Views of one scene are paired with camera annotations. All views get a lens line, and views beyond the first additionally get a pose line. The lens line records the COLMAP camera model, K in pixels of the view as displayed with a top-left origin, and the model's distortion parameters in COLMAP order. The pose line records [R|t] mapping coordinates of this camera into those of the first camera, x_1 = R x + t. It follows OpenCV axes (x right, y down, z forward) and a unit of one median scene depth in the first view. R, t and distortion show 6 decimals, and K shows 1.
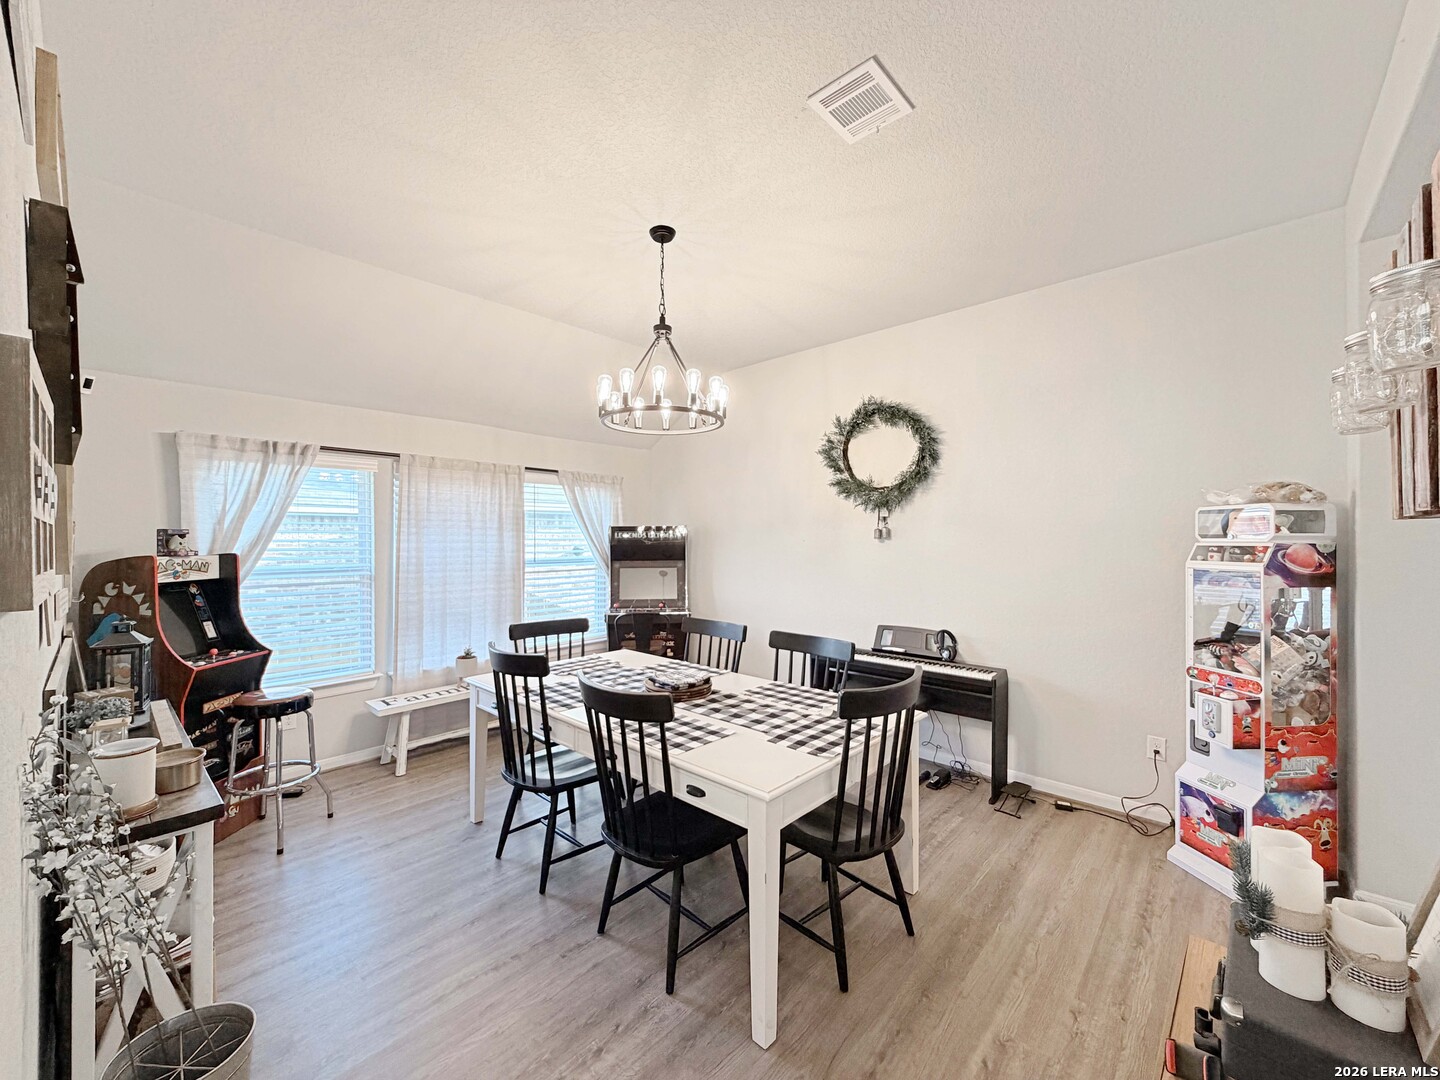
lens RADIAL K [[574.1, 0, 715.6], [0, 574.1, 540.4], [0, 0, 1]] dist [0.000654, 0.000009]
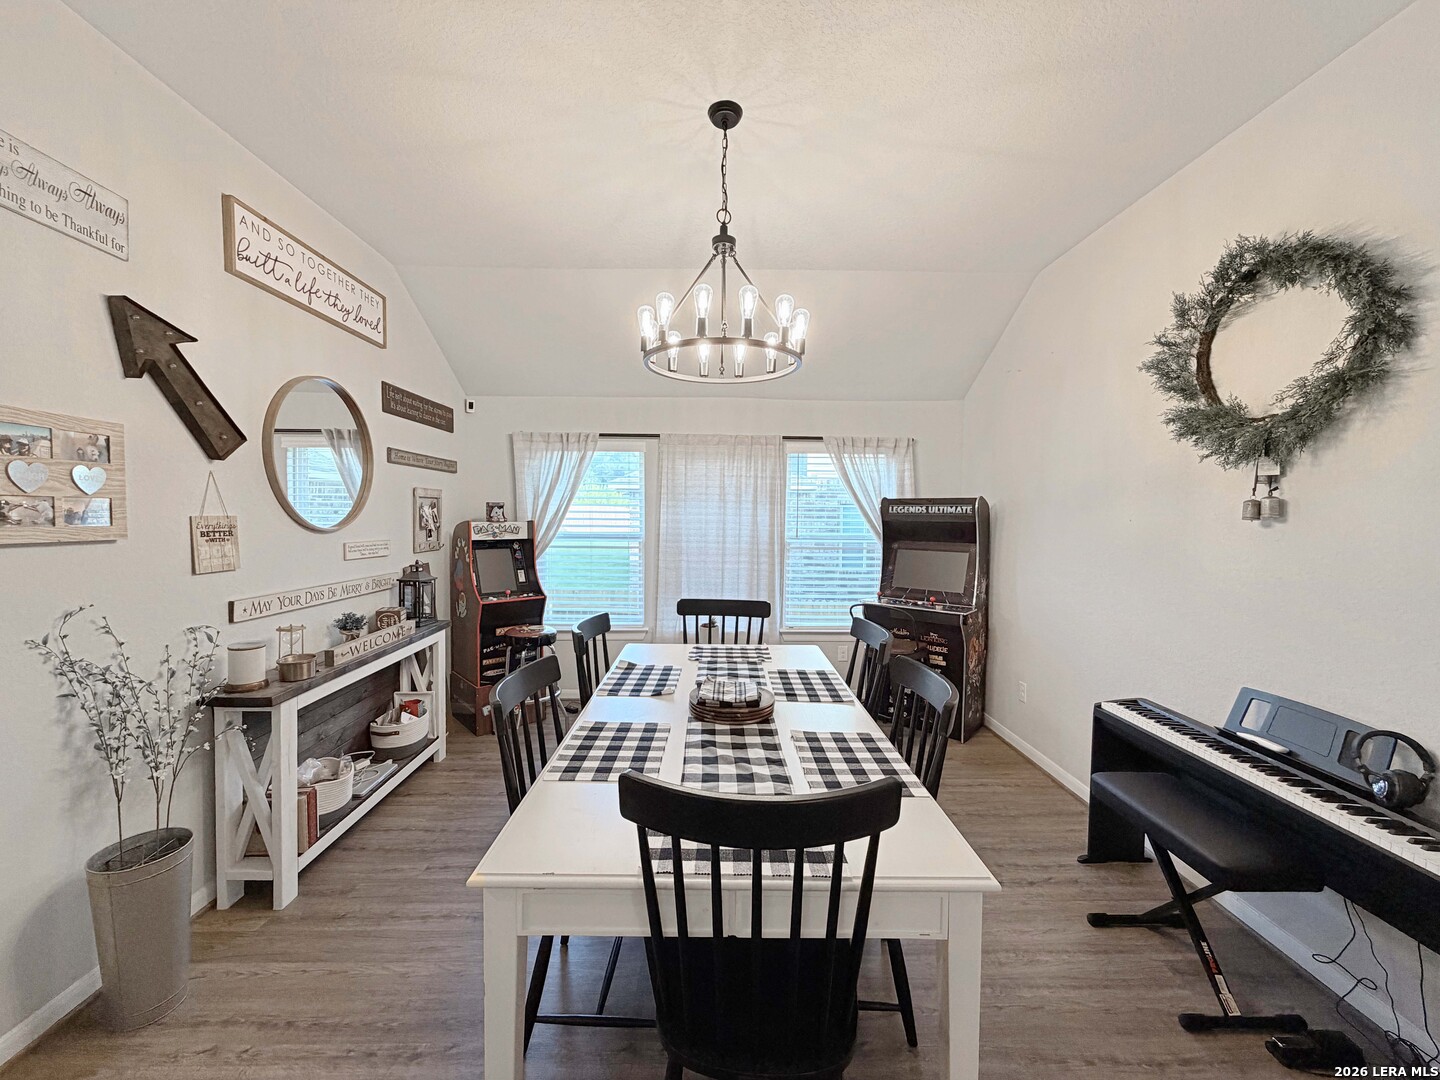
lens RADIAL K [[574.1, 0, 715.6], [0, 574.1, 540.4], [0, 0, 1]] dist [0.000654, 0.000009]
pose [[0.688114, 0.046430, -0.724116, 0.386791], [-0.013750, 0.998606, 0.050964, -0.004742], [0.725473, -0.025113, 0.687793, 0.363289]]
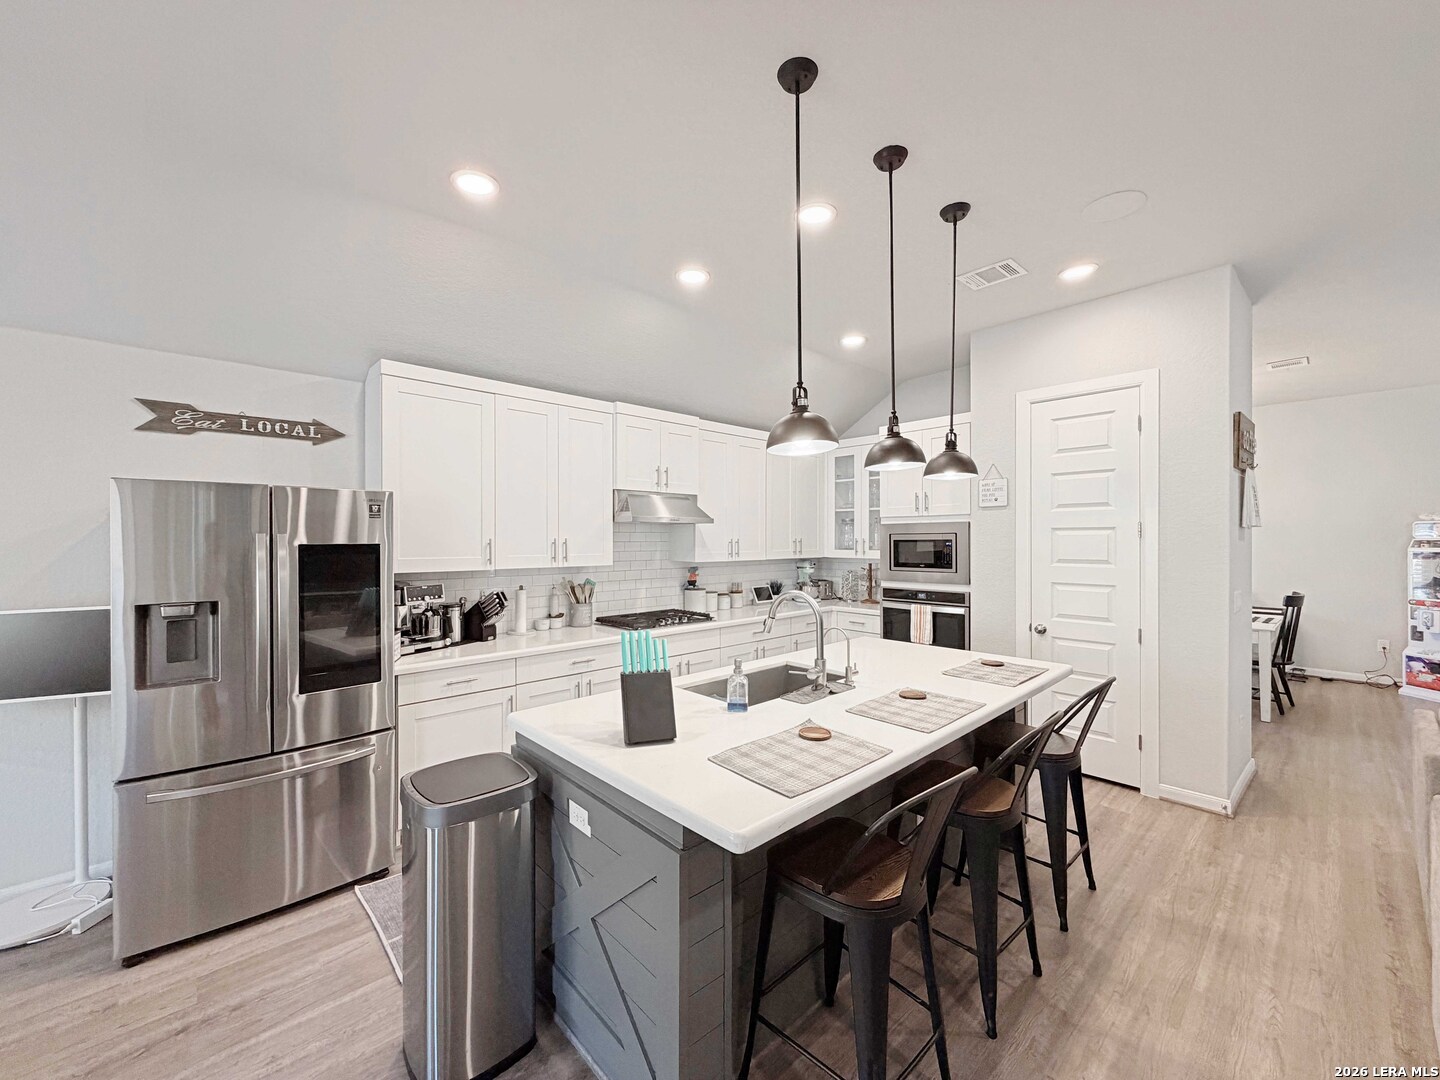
lens RADIAL K [[577.9, 0, 718.4], [0, 577.9, 537.0], [0, 0, 1]] dist [0.012025, 0.000090]
pose [[0.996205, -0.003469, -0.086970, -1.230697], [0.003648, 0.999992, 0.001908, -0.013331], [0.086962, -0.002218, 0.996209, -1.103951]]
